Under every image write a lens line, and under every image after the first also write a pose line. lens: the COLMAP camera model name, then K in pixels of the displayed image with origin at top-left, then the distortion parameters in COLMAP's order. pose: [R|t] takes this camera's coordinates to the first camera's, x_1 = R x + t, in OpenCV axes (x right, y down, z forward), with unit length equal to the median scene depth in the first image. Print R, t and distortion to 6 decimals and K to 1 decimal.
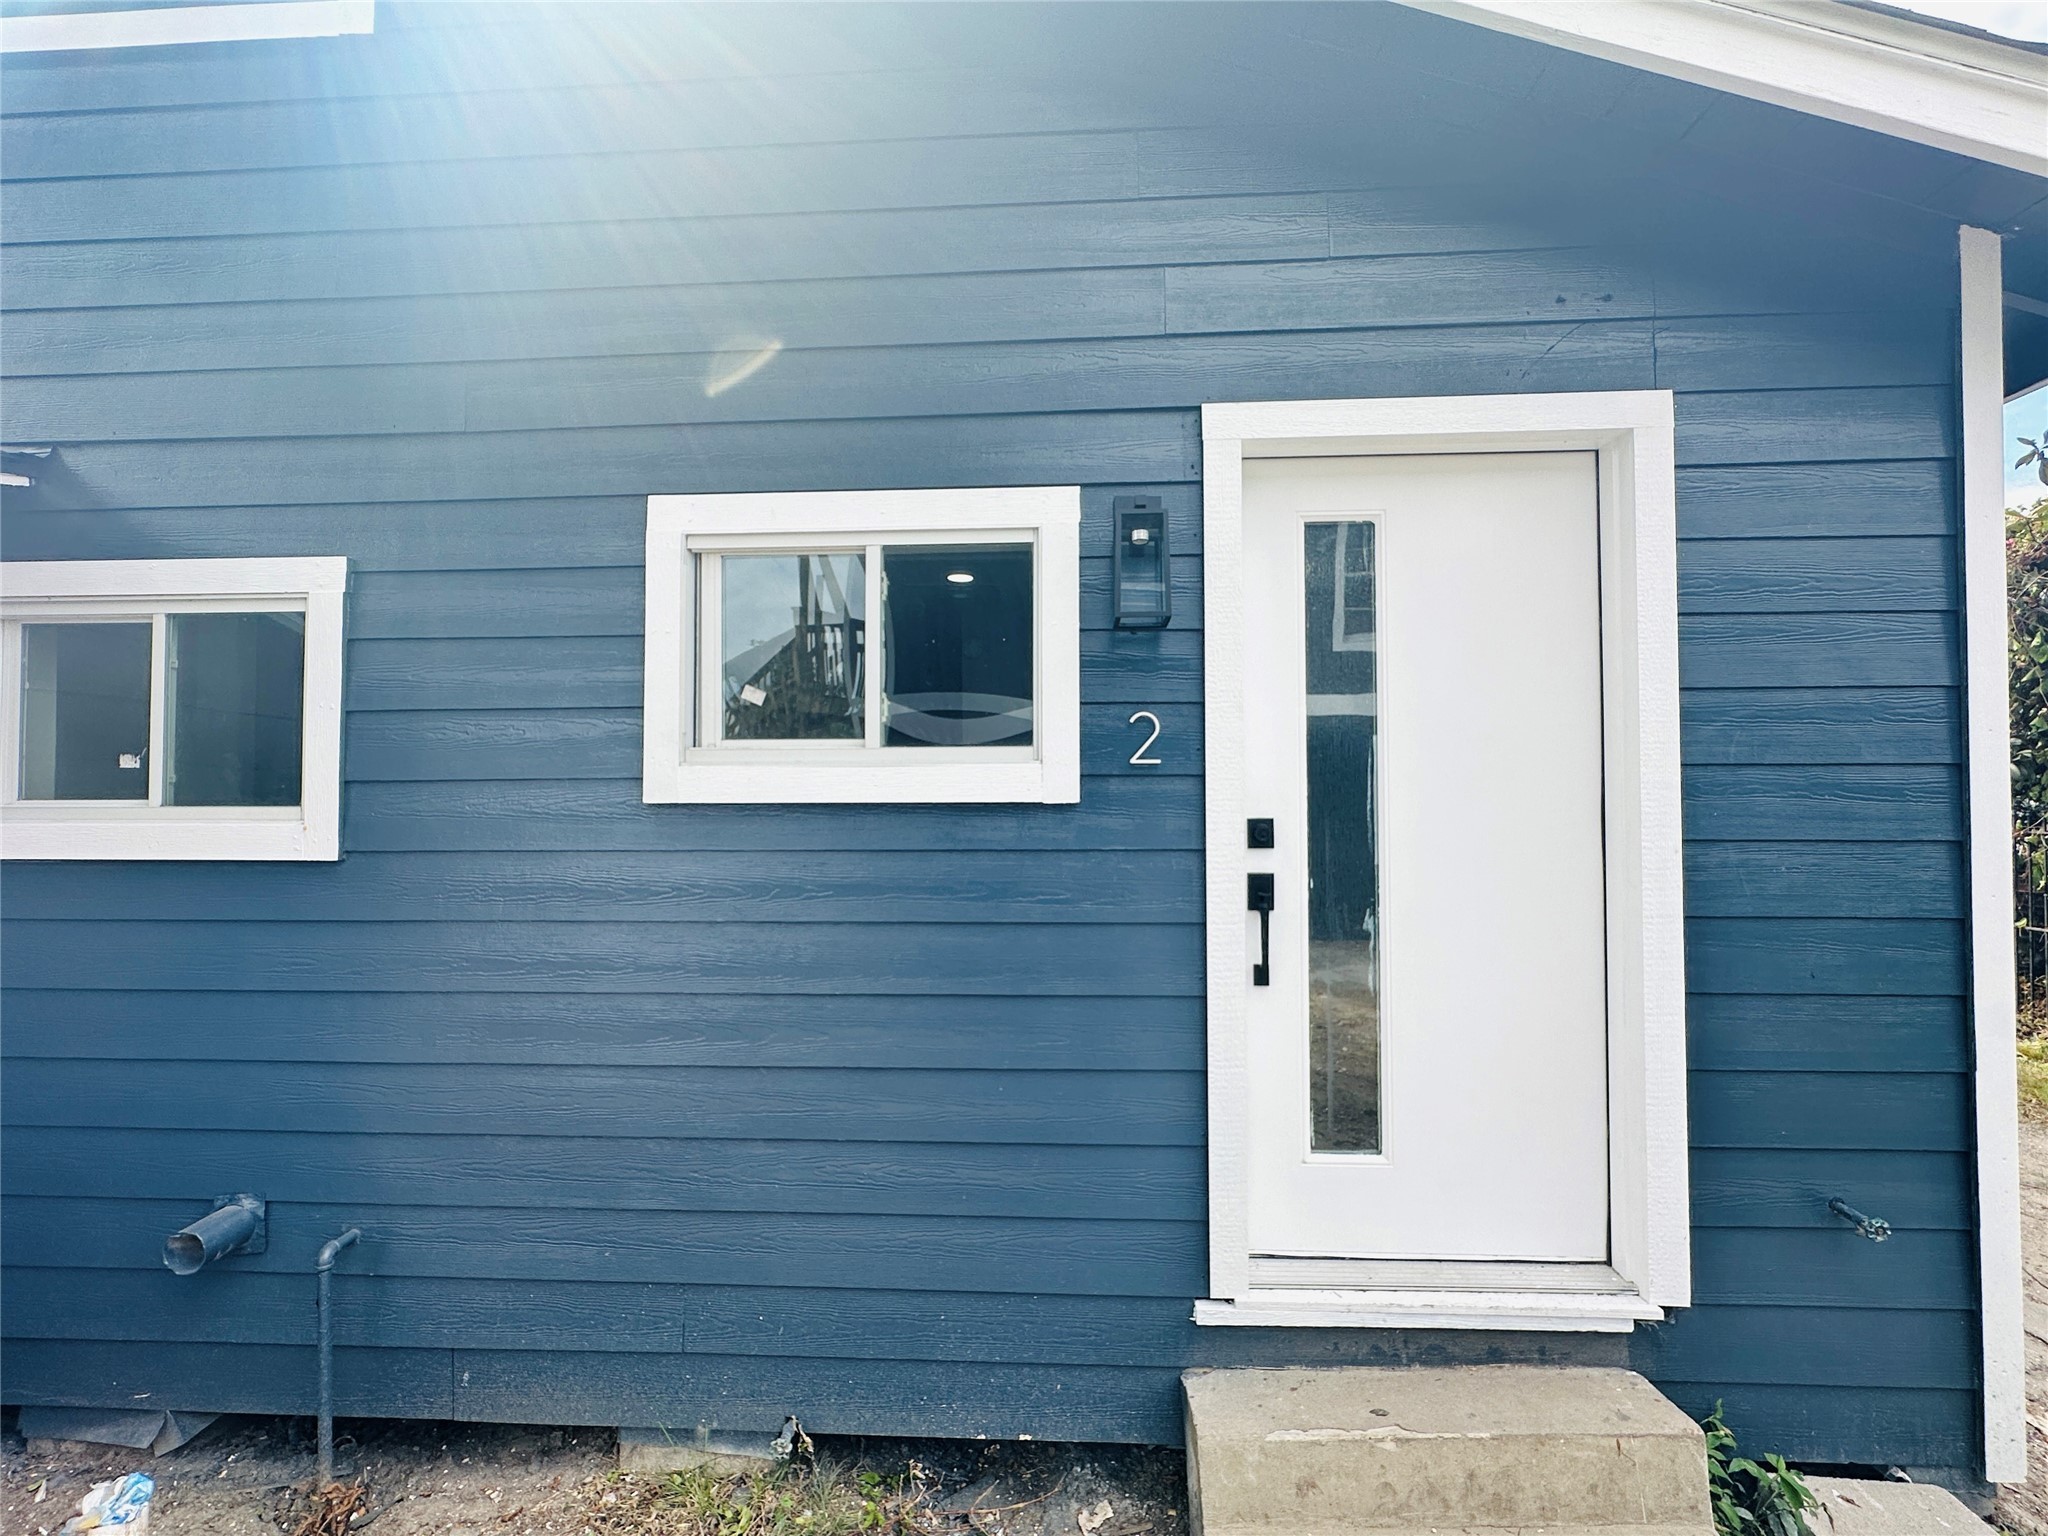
lens RADIAL K [[969.7, 0, 1027.2], [0, 969.7, 773.1], [0, 0, 1]] dist [-0.003492, -0.000916]
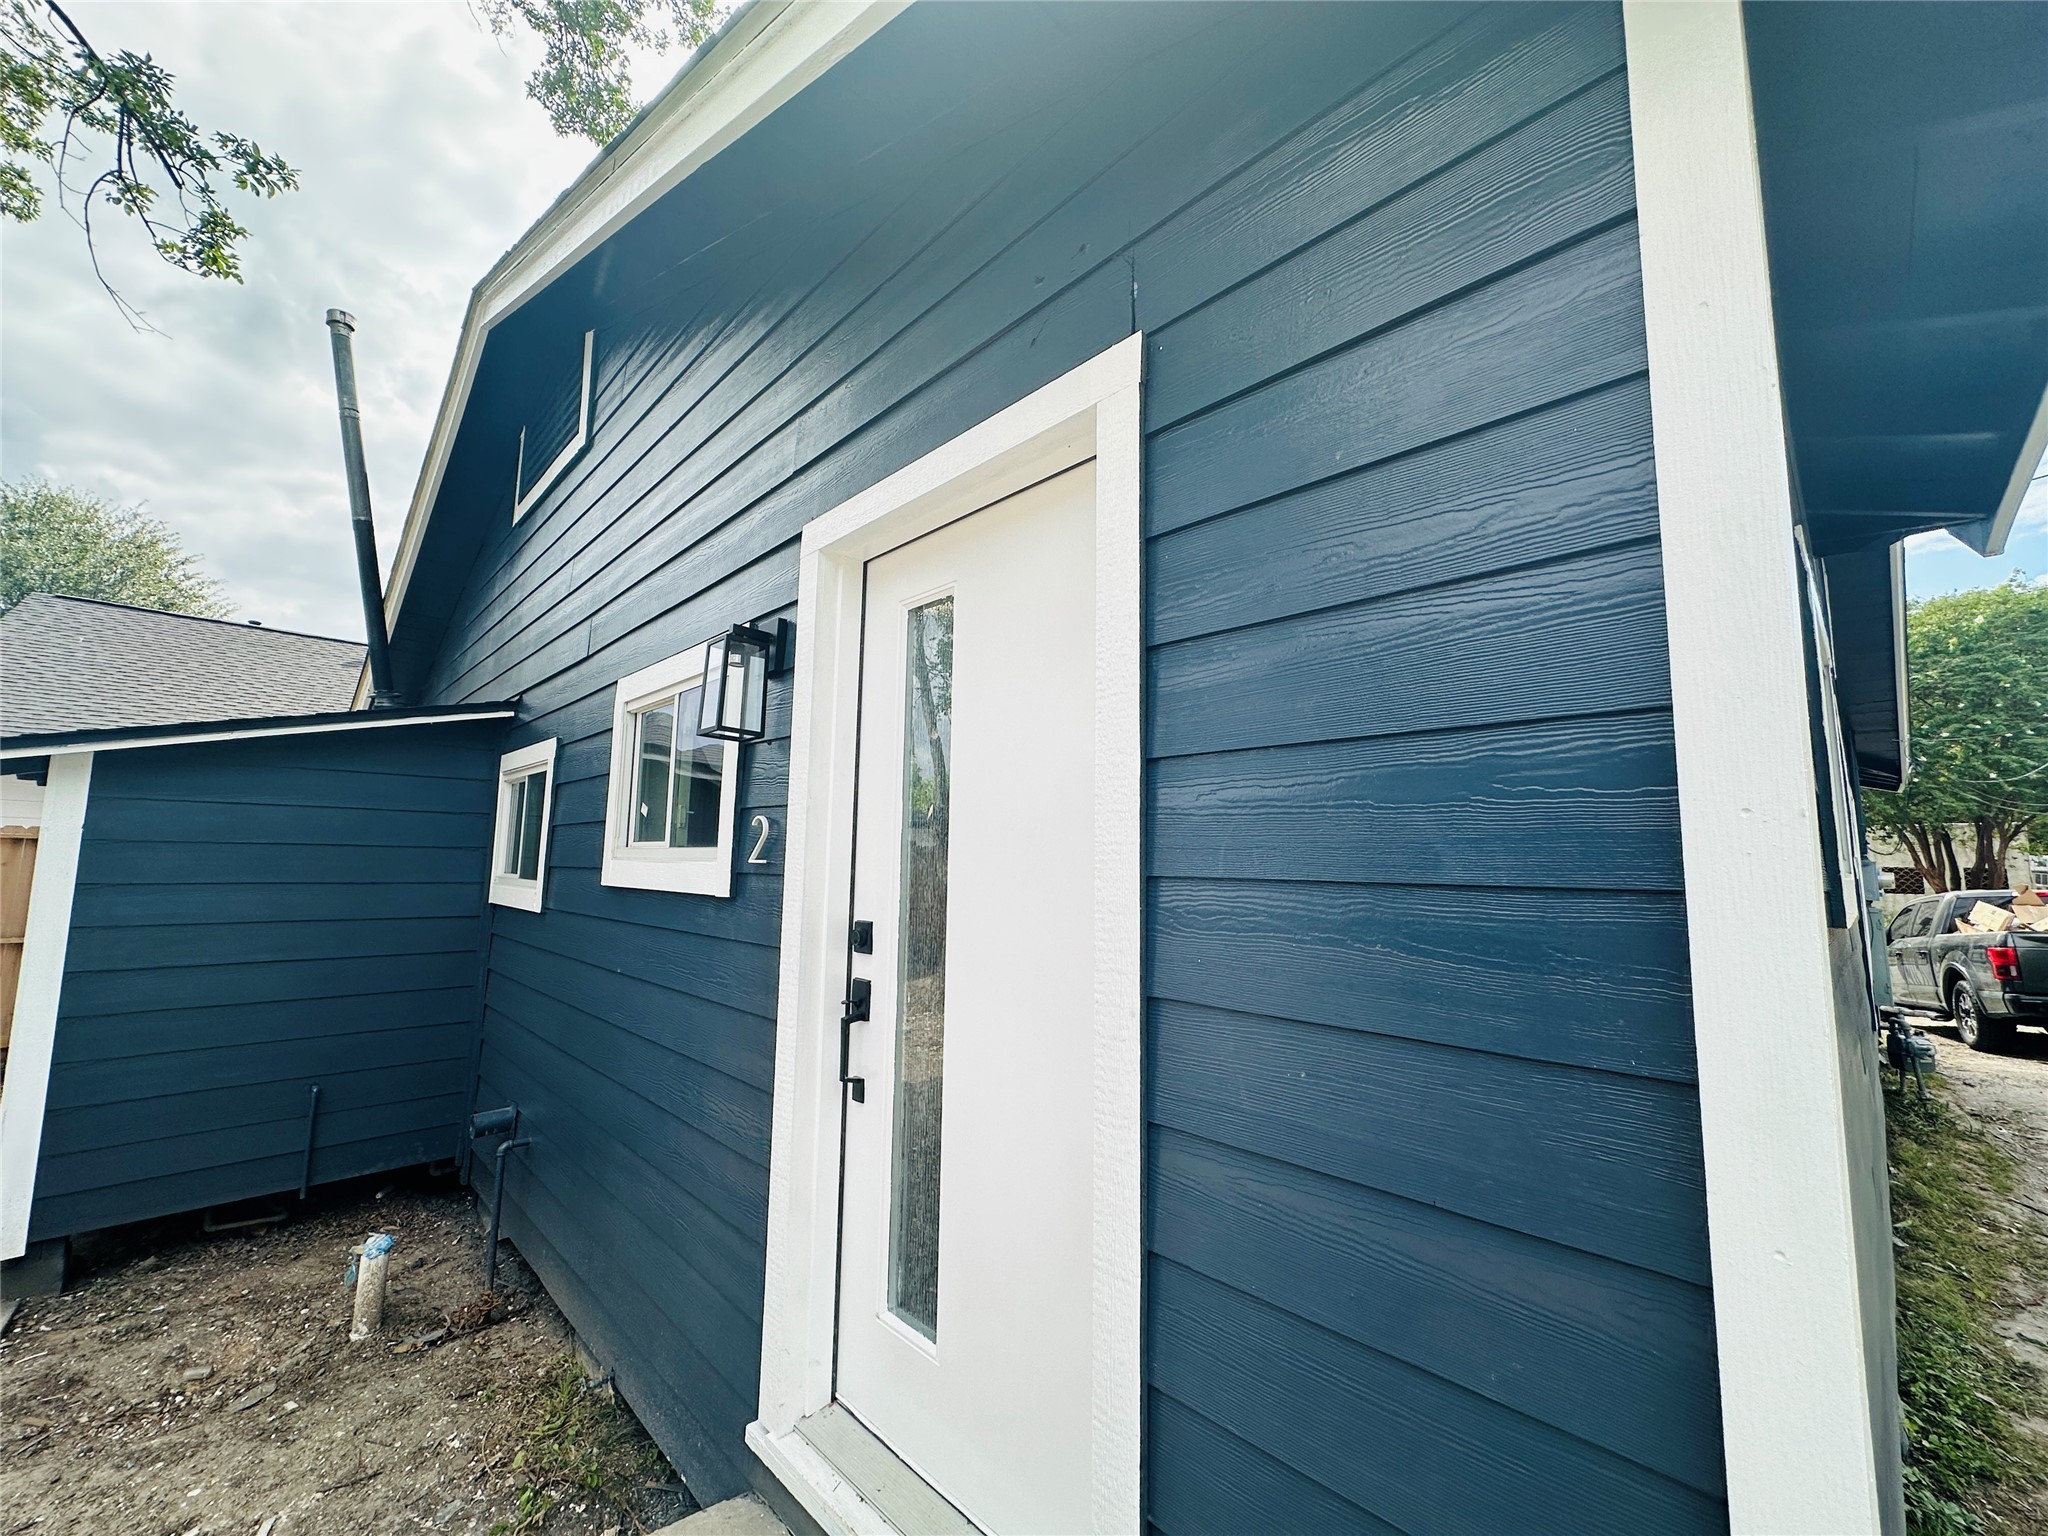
lens RADIAL K [[820.3, 0, 1027.0], [0, 820.3, 763.2], [0, 0, 1]] dist [-0.011127, -0.000169]
pose [[0.737105, -0.067752, -0.672373, 0.999163], [-0.002253, 0.994710, -0.102703, -0.028436], [0.675774, 0.077218, 0.733053, 0.545611]]
